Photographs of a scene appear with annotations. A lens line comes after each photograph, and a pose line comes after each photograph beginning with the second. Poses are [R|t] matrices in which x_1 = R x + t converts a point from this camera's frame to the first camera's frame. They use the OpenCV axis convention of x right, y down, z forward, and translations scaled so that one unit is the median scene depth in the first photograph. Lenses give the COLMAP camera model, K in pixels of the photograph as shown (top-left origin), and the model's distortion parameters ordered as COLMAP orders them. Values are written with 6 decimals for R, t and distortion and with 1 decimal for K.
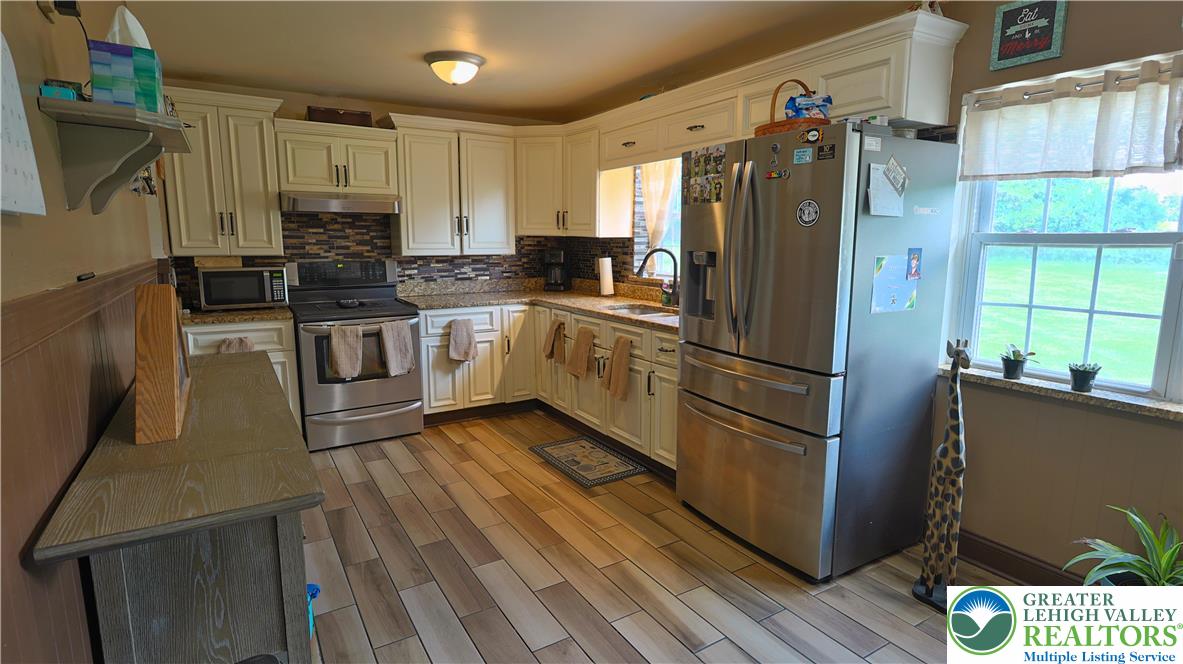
lens RADIAL K [[601.7, 0, 591.5], [0, 601.7, 332.0], [0, 0, 1]] dist [-0.002963, -0.000251]
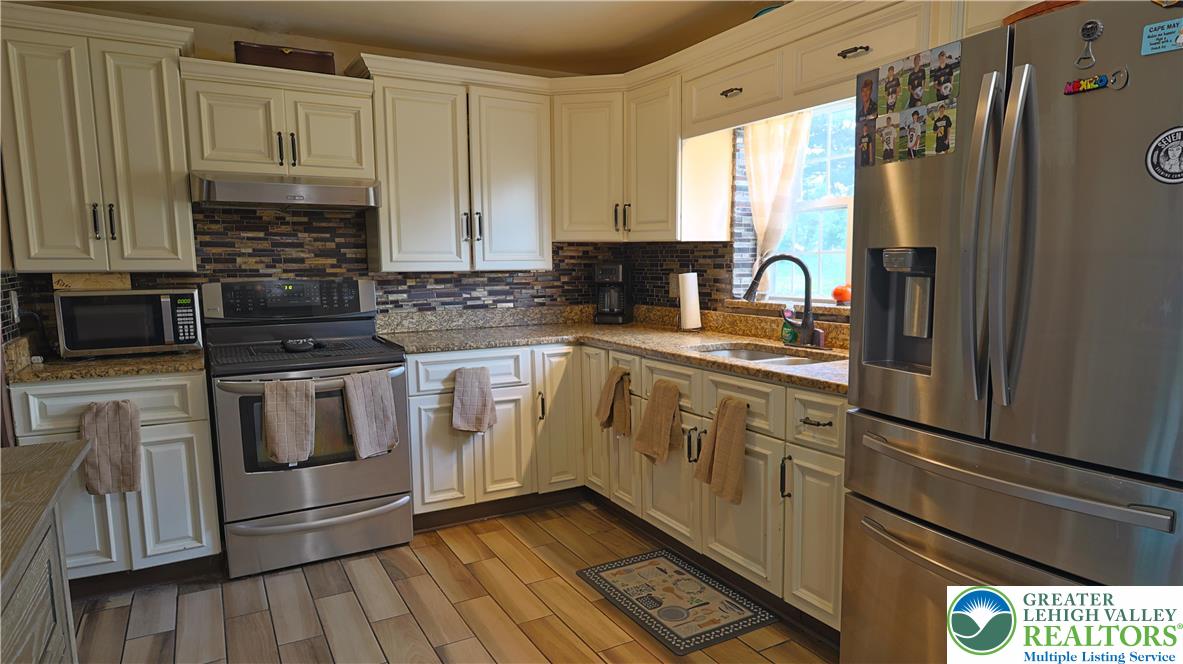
lens RADIAL K [[586.2, 0, 593.0], [0, 586.2, 349.1], [0, 0, 1]] dist [-0.002290, -0.000207]
pose [[0.999546, -0.005992, -0.029517, -0.066120], [0.005152, 0.999582, -0.028434, -0.022830], [0.029675, 0.028269, 0.999160, 0.371500]]
